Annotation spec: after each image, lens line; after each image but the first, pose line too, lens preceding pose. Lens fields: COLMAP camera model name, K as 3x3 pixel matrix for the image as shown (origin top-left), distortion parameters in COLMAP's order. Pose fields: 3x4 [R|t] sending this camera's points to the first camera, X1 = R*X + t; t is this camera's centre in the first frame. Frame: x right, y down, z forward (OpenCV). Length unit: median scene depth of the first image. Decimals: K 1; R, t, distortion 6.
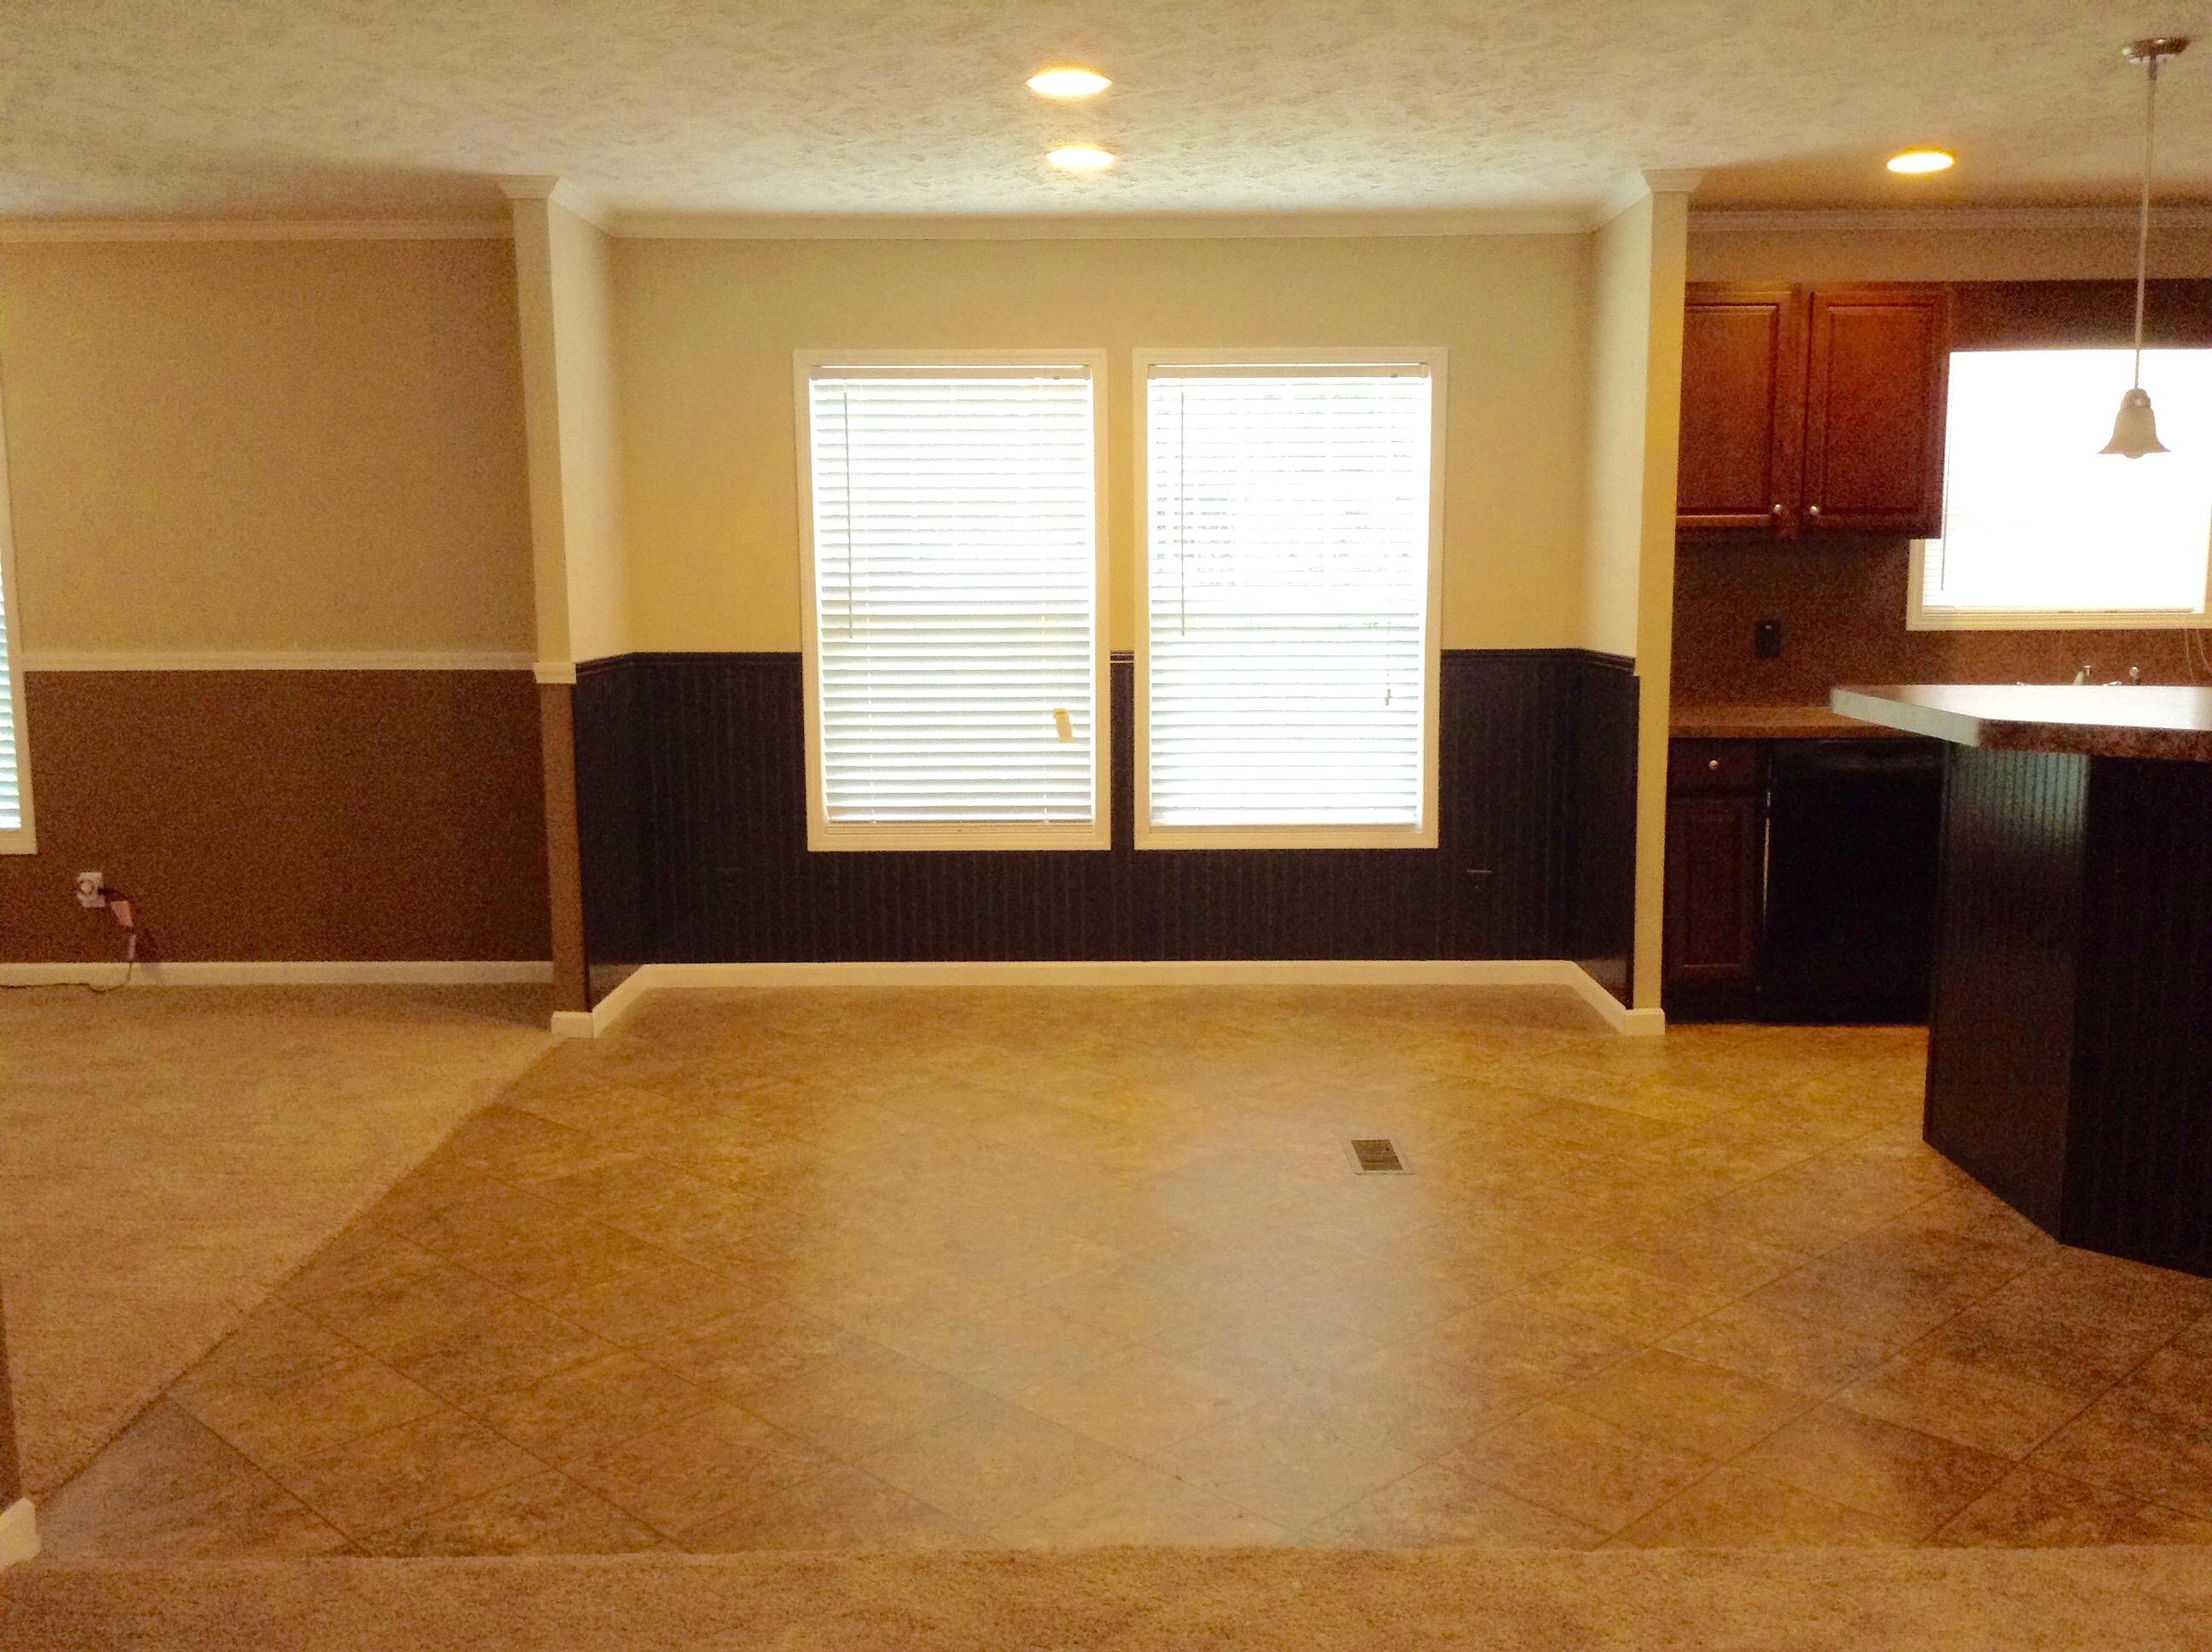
lens RADIAL K [[1984.8, 0, 1106.0], [0, 1984.8, 826.0], [0, 0, 1]] dist [0.012060, 0.004339]
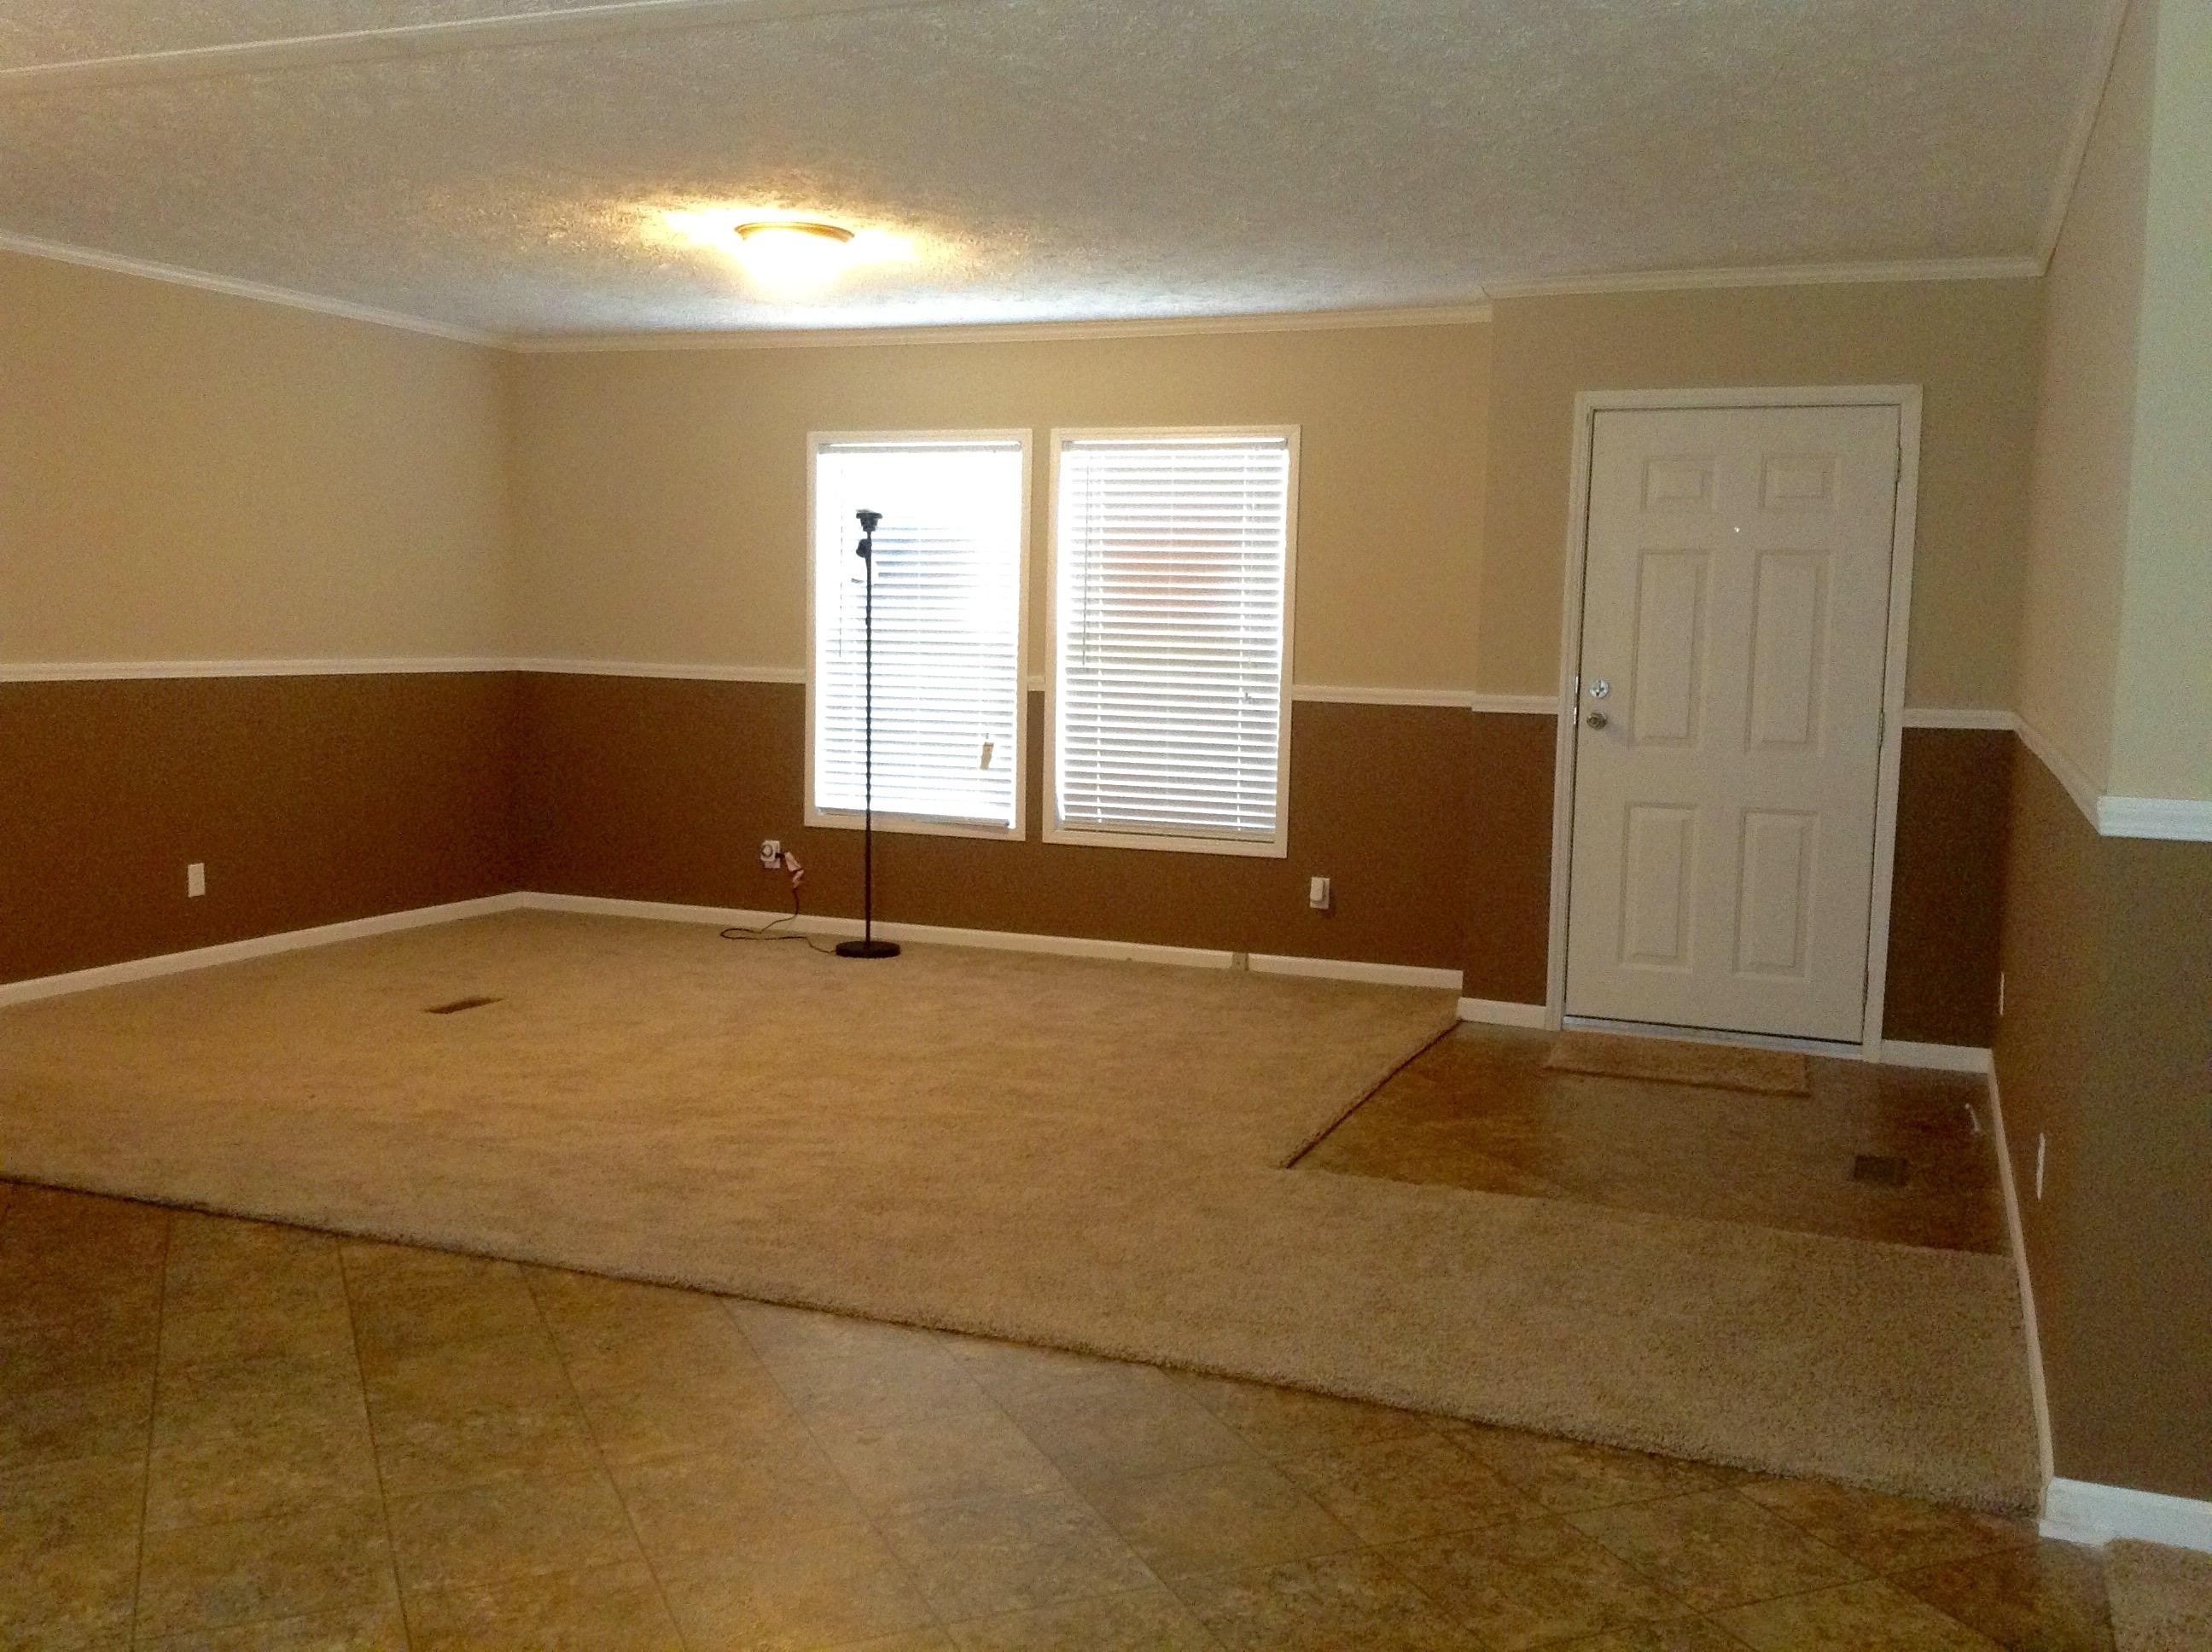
lens RADIAL K [[1984.8, 0, 1106.0], [0, 1984.8, 826.0], [0, 0, 1]] dist [0.012060, 0.004339]
pose [[-0.929766, -0.054911, 0.364032, -0.390503], [0.032729, 0.972570, 0.230297, -0.219885], [-0.366693, 0.226037, -0.902465, 1.797627]]
